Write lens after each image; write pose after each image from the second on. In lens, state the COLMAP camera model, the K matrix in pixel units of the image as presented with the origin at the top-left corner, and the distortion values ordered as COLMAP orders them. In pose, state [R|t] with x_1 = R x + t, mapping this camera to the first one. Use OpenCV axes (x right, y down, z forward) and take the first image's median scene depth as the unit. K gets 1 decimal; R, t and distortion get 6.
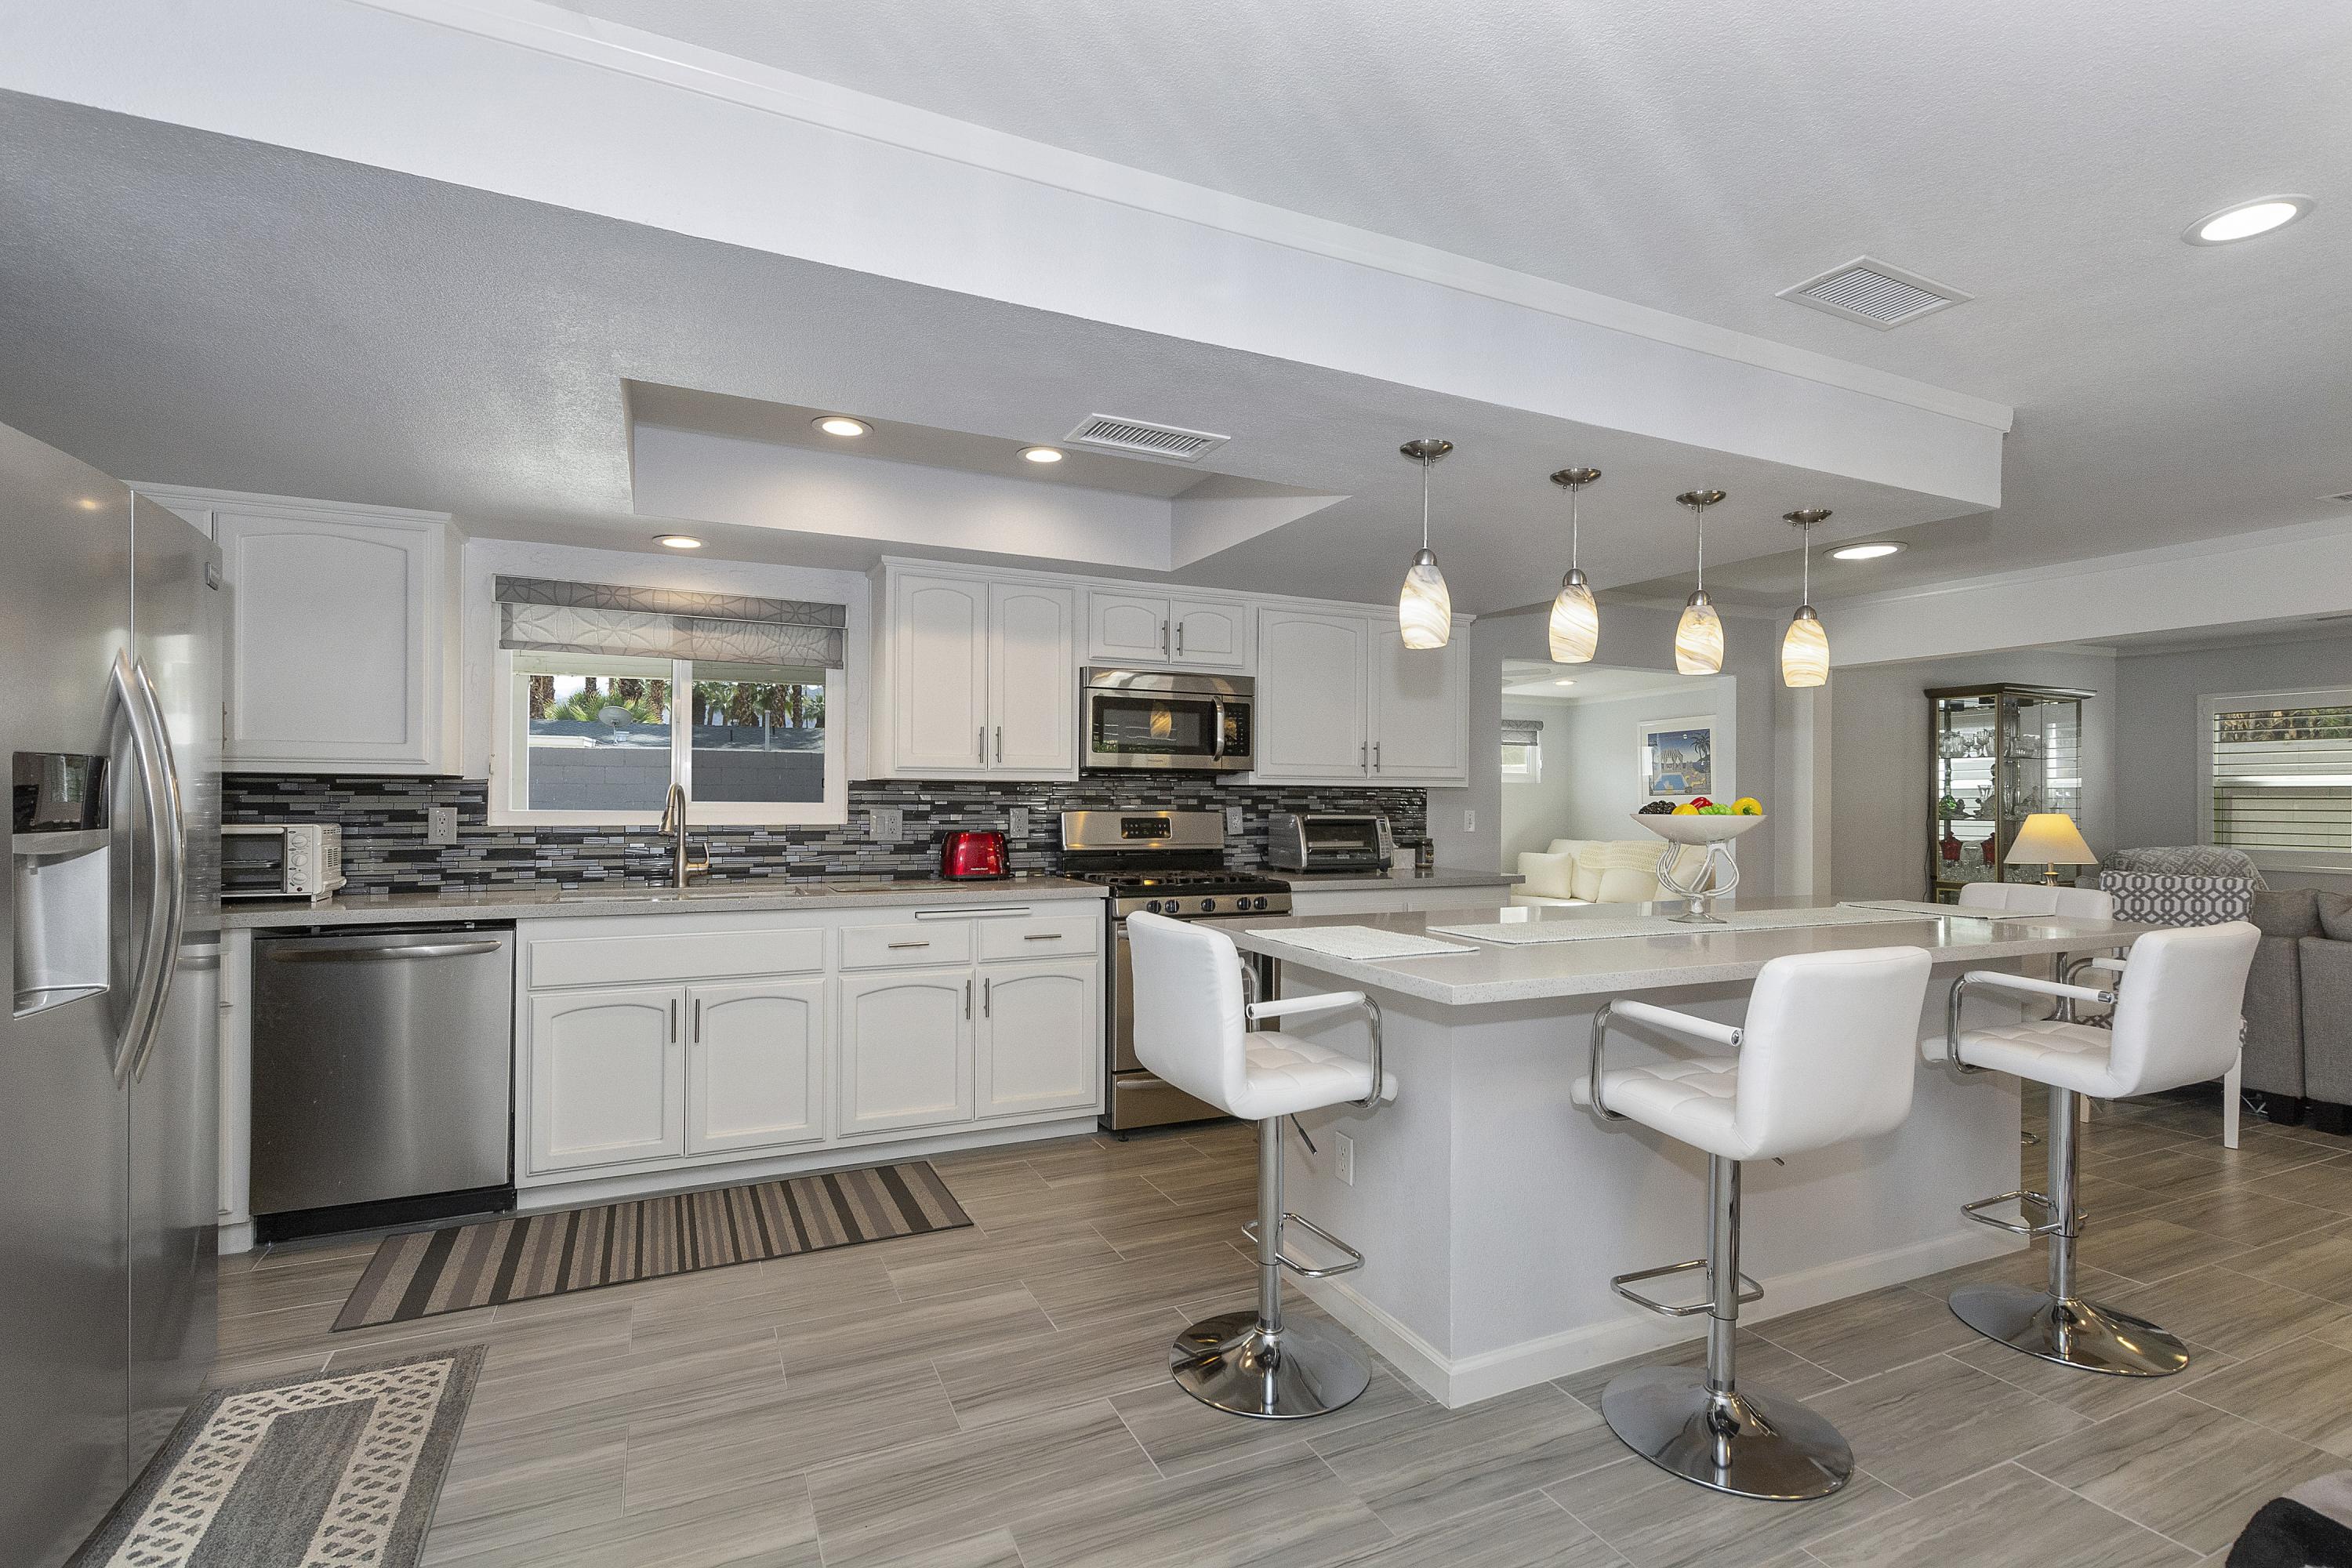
lens RADIAL K [[1086.6, 0, 1163.5], [0, 1086.6, 789.6], [0, 0, 1]] dist [0.011655, -0.003331]
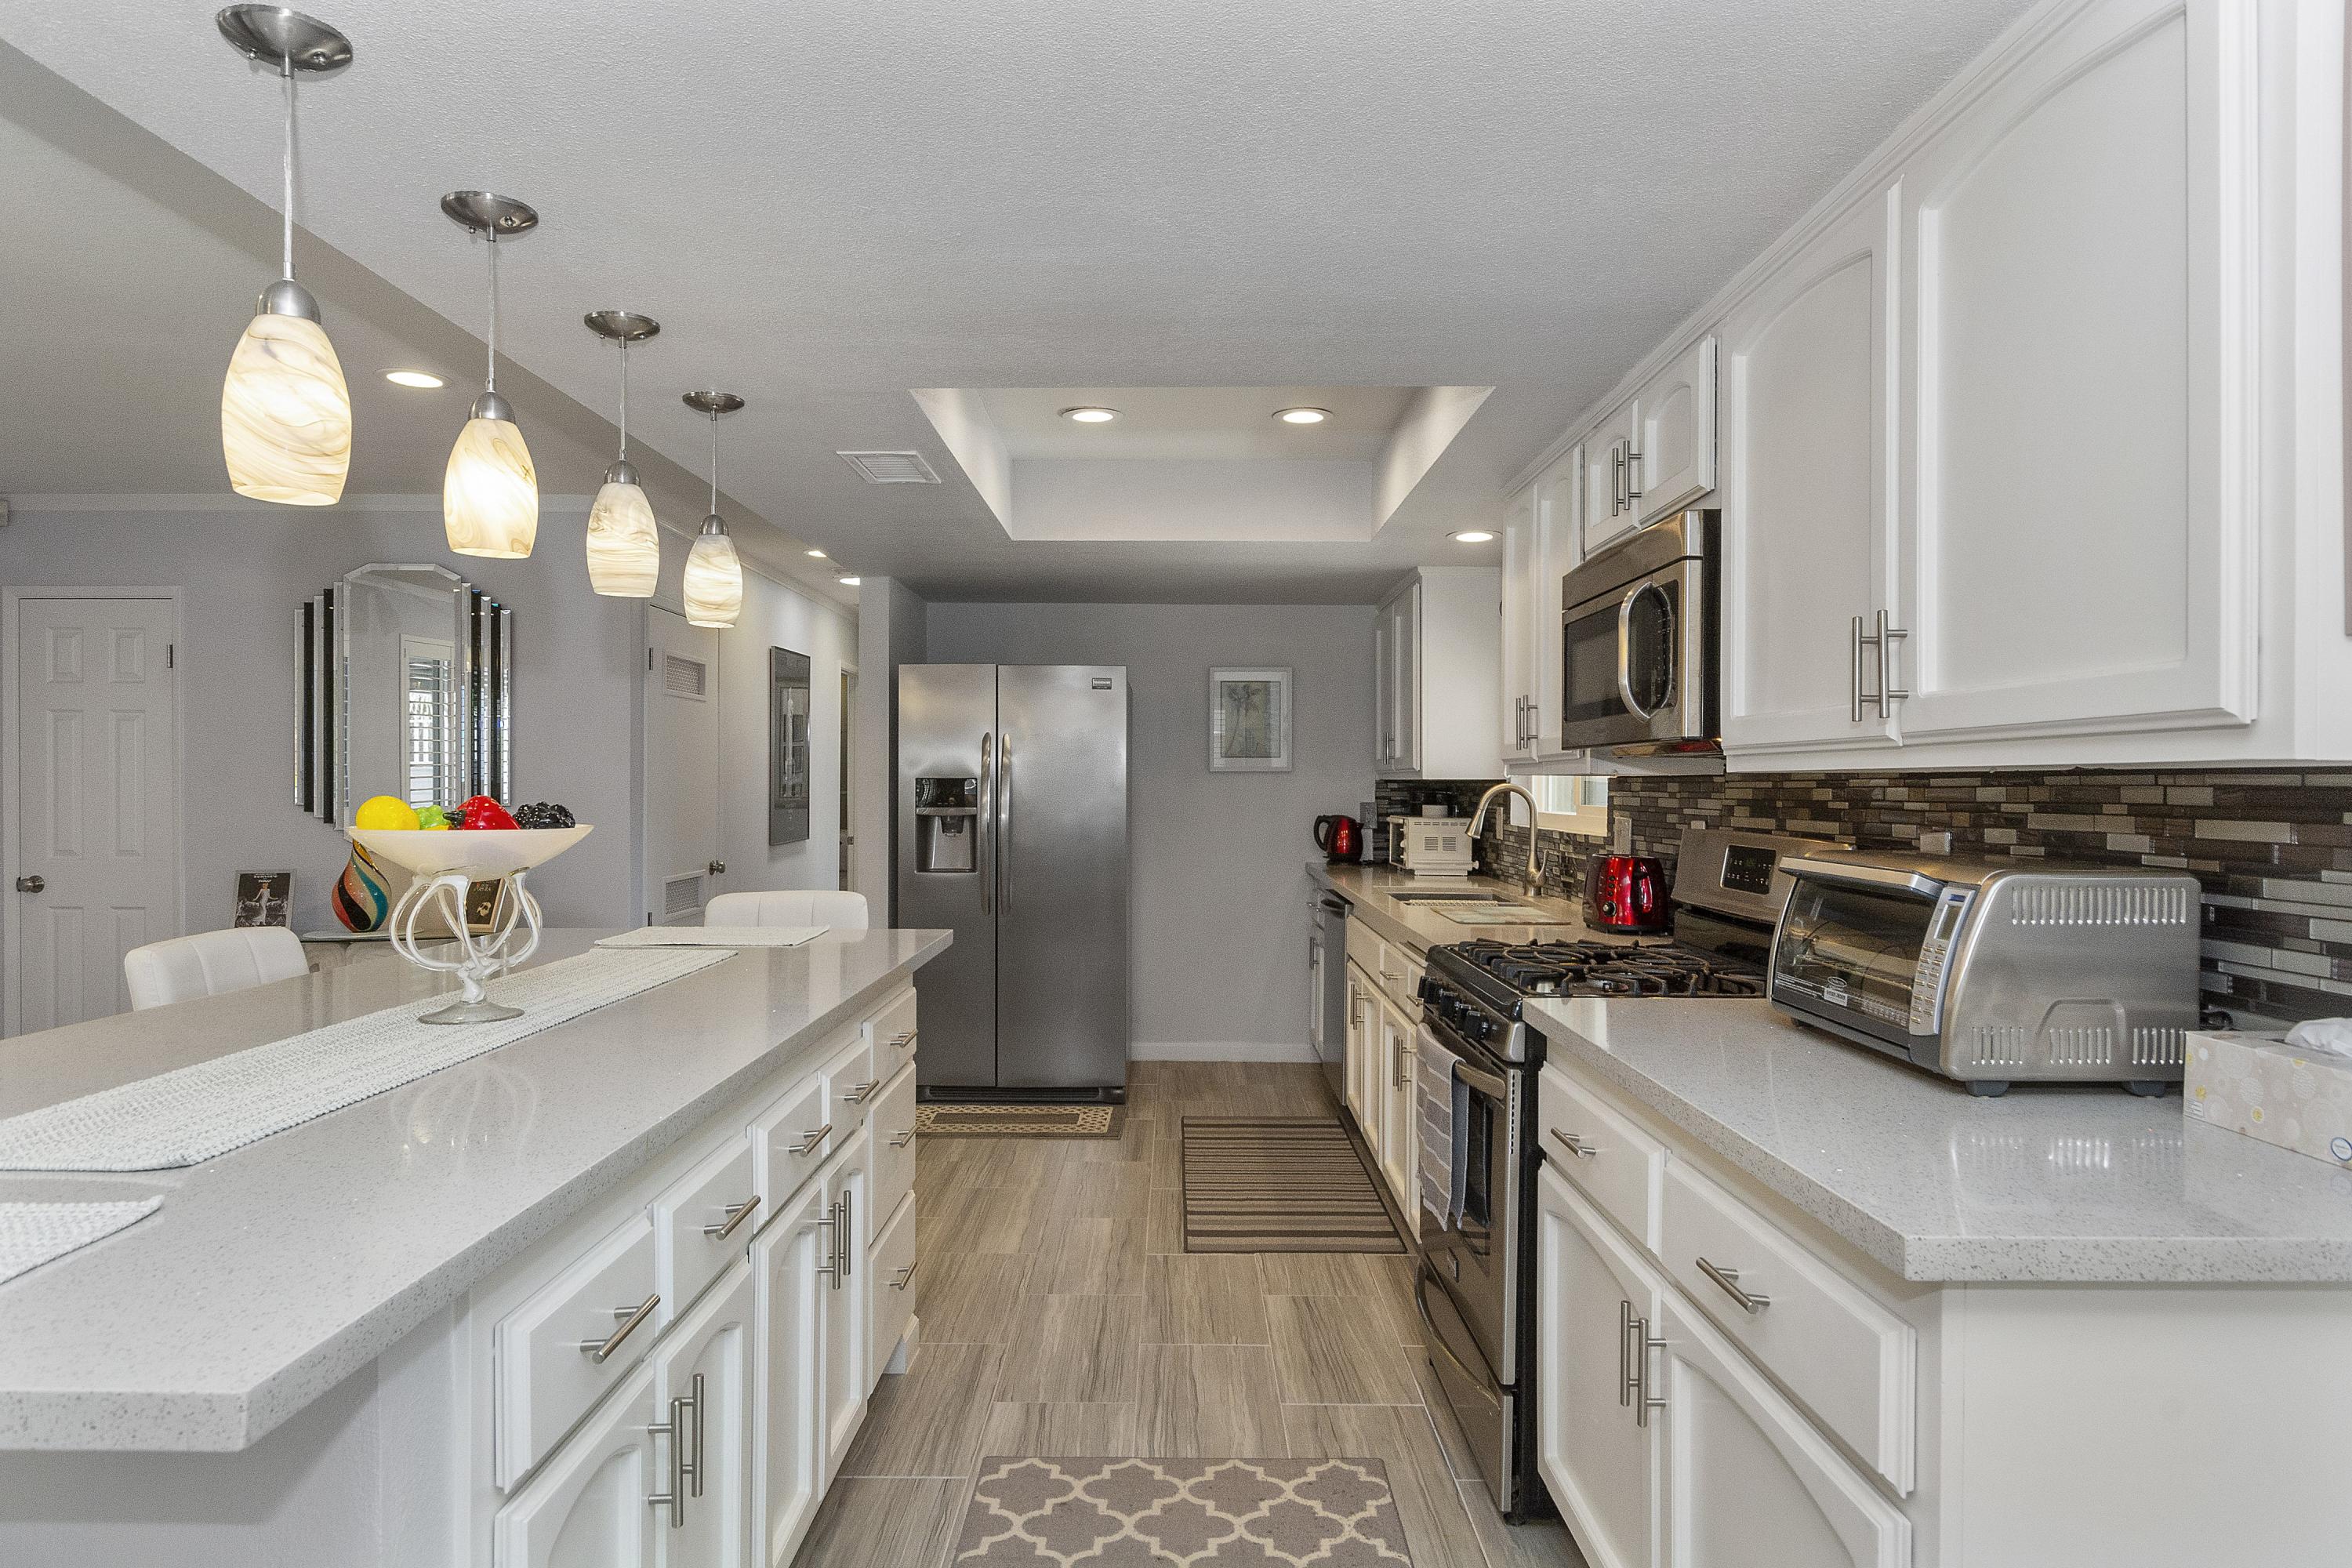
lens RADIAL K [[1345.8, 0, 1175.0], [0, 1345.8, 789.6], [0, 0, 1]] dist [0.001975, -0.000800]
pose [[-0.425126, -0.004627, -0.905123, 0.747819], [0.001179, 0.999983, -0.005665, 0.005601], [0.905134, -0.003476, -0.425113, 1.258410]]
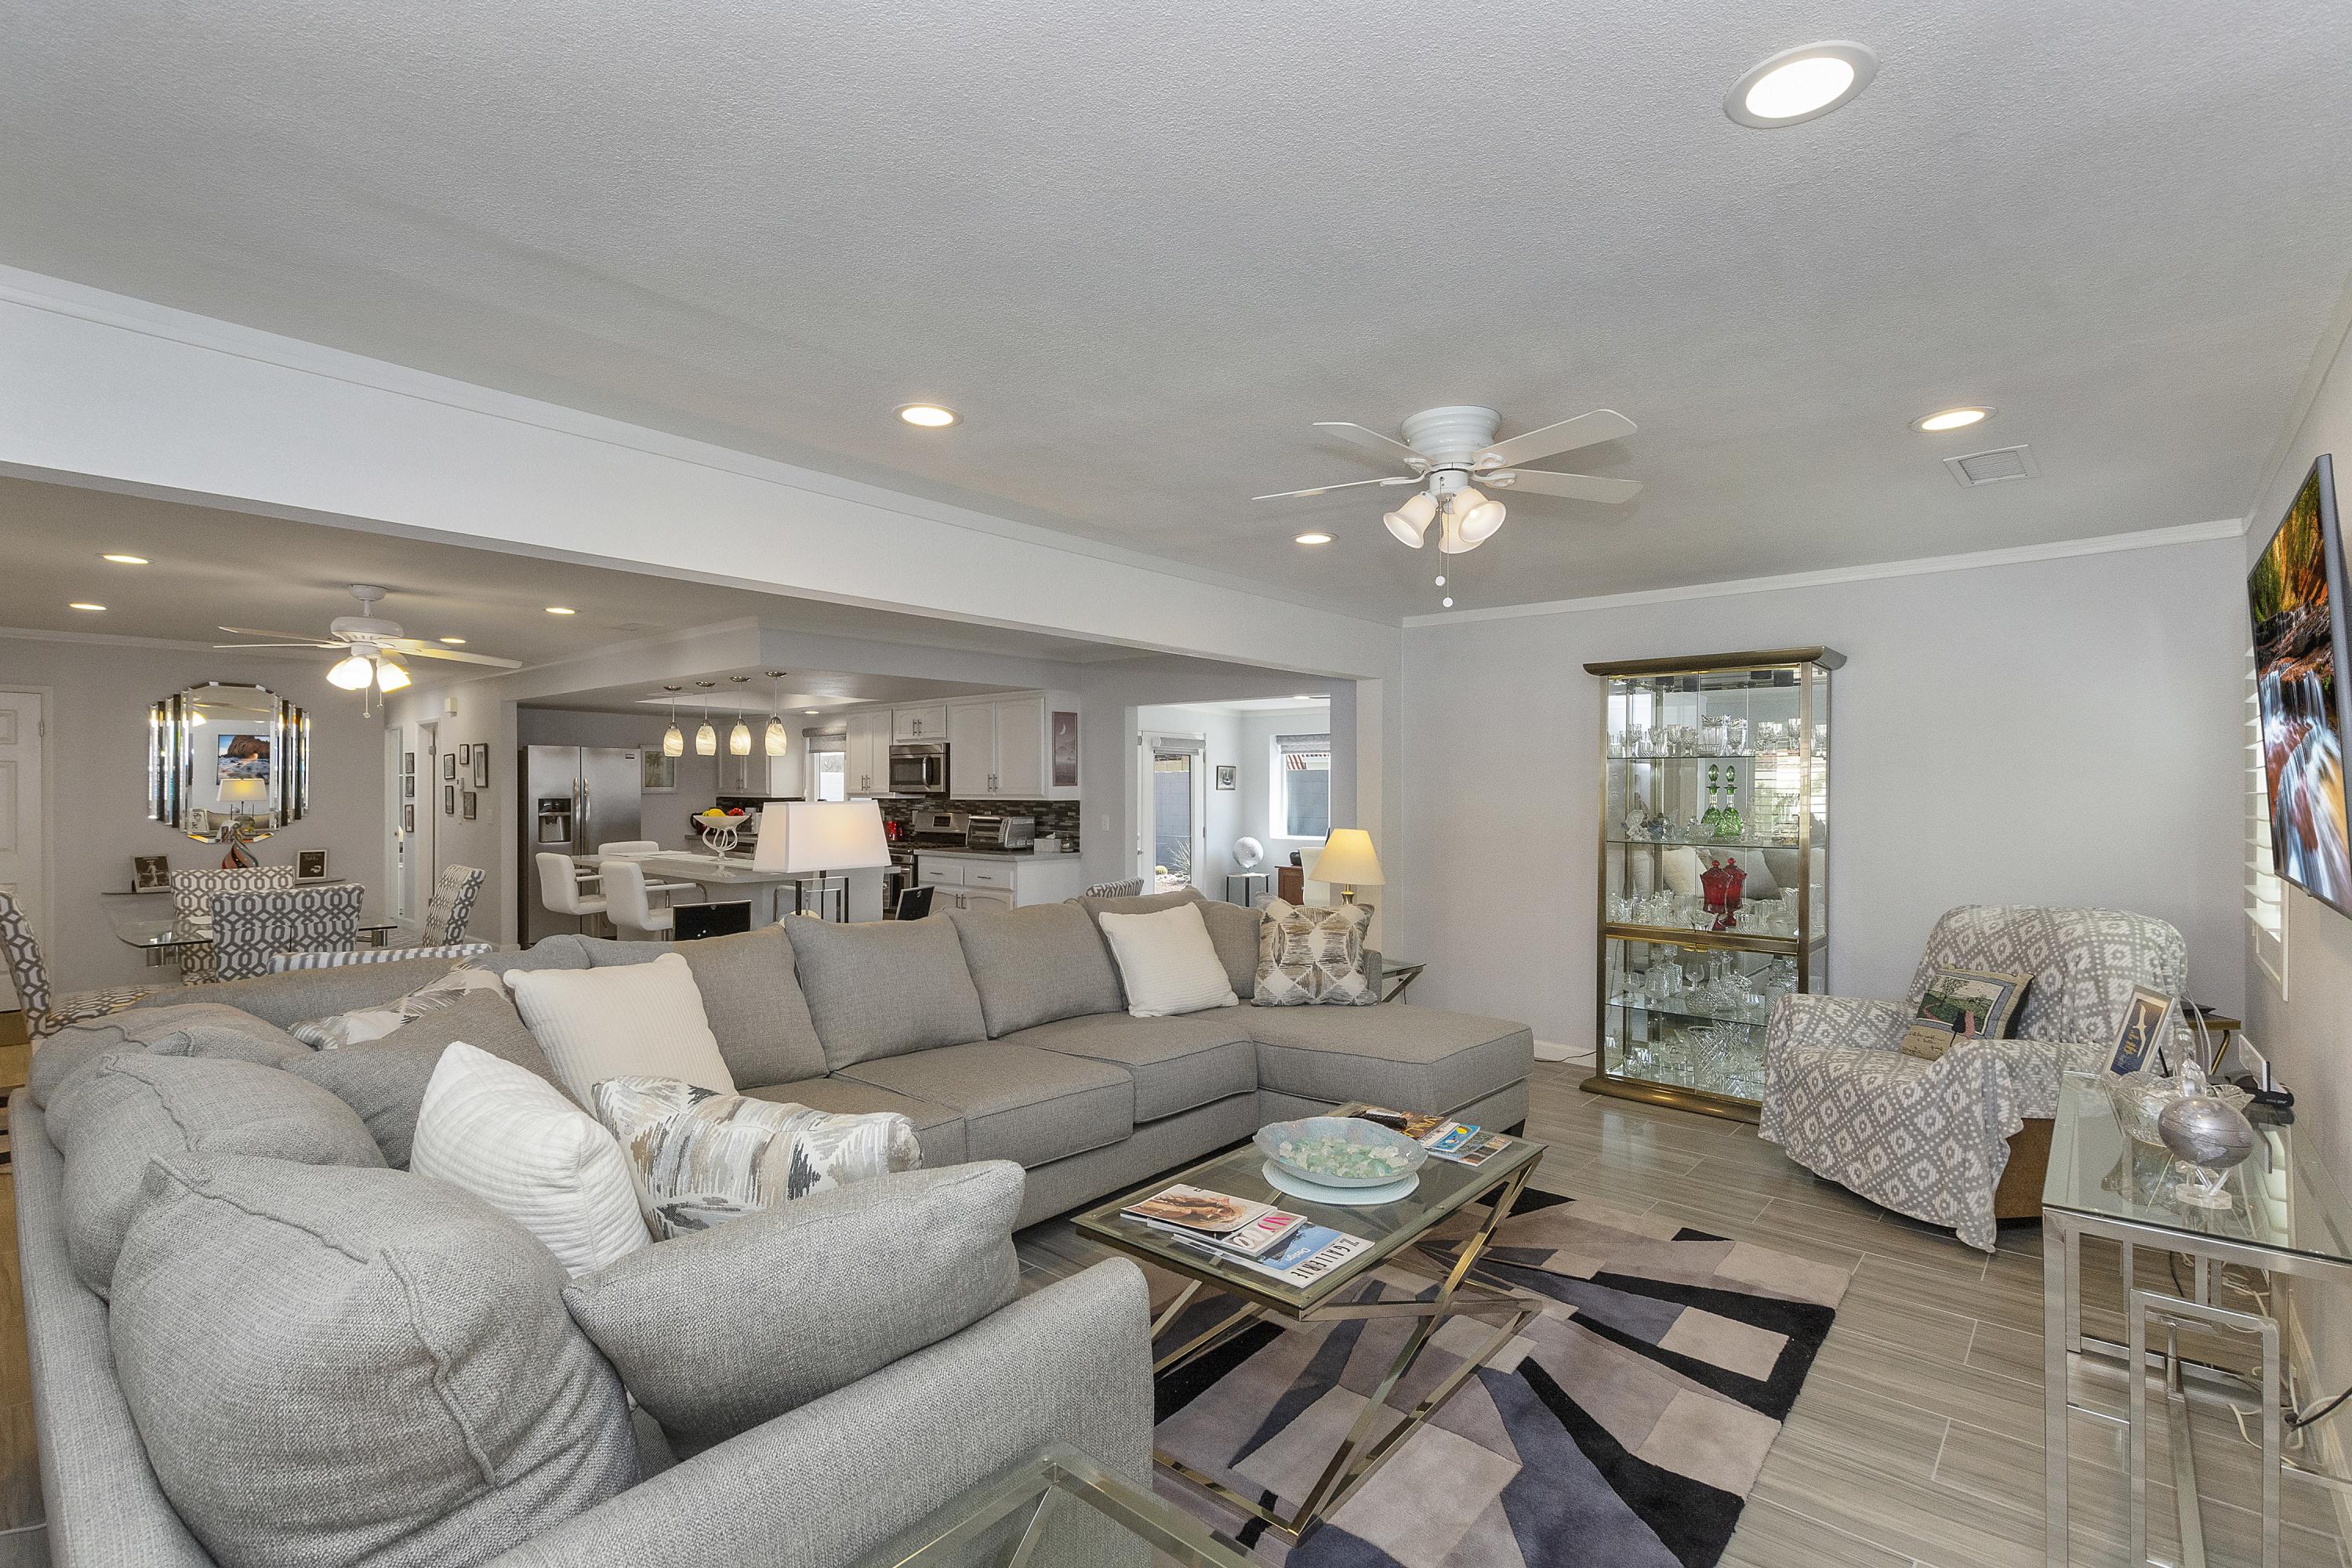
lens RADIAL K [[1086.6, 0, 1182.7], [0, 1086.6, 792.0], [0, 0, 1]] dist [0.011655, -0.003331]
pose [[0.398243, -0.003359, -0.917274, 2.402543], [0.009325, 0.999956, 0.000387, -0.017396], [0.917233, -0.008708, 0.398257, 0.759943]]
